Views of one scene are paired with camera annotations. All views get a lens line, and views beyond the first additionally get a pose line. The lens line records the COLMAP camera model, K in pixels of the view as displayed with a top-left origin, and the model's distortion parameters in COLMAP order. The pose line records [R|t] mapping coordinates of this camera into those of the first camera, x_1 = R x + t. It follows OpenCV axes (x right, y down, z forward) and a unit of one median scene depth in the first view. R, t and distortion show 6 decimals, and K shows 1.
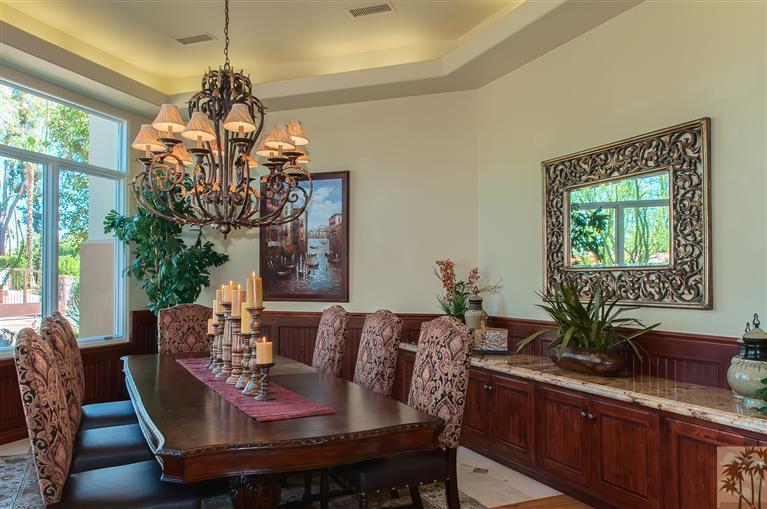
lens RADIAL K [[583.1, 0, 384.5], [0, 583.1, 266.7], [0, 0, 1]] dist [0.034003, -0.039527]
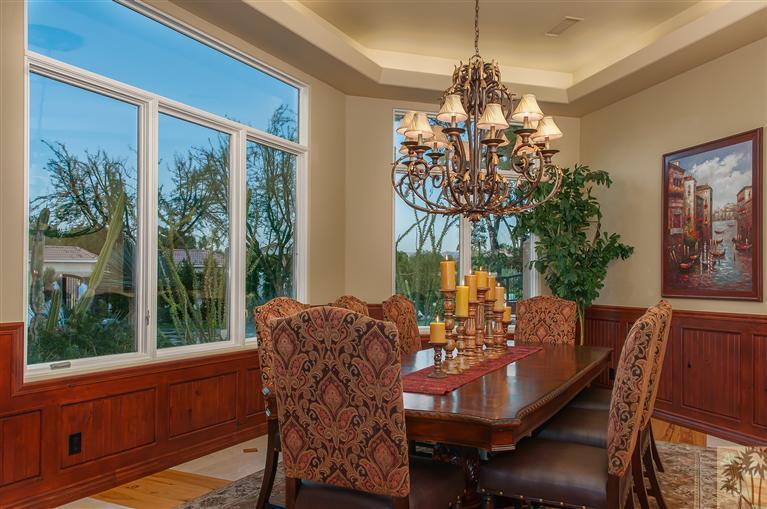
lens RADIAL K [[583.1, 0, 384.5], [0, 583.1, 266.7], [0, 0, 1]] dist [0.034003, -0.039527]
pose [[0.580899, -0.015132, -0.813835, 0.269028], [0.010884, 0.999882, -0.010822, 0.018316], [0.813903, -0.002571, 0.580996, 0.155679]]
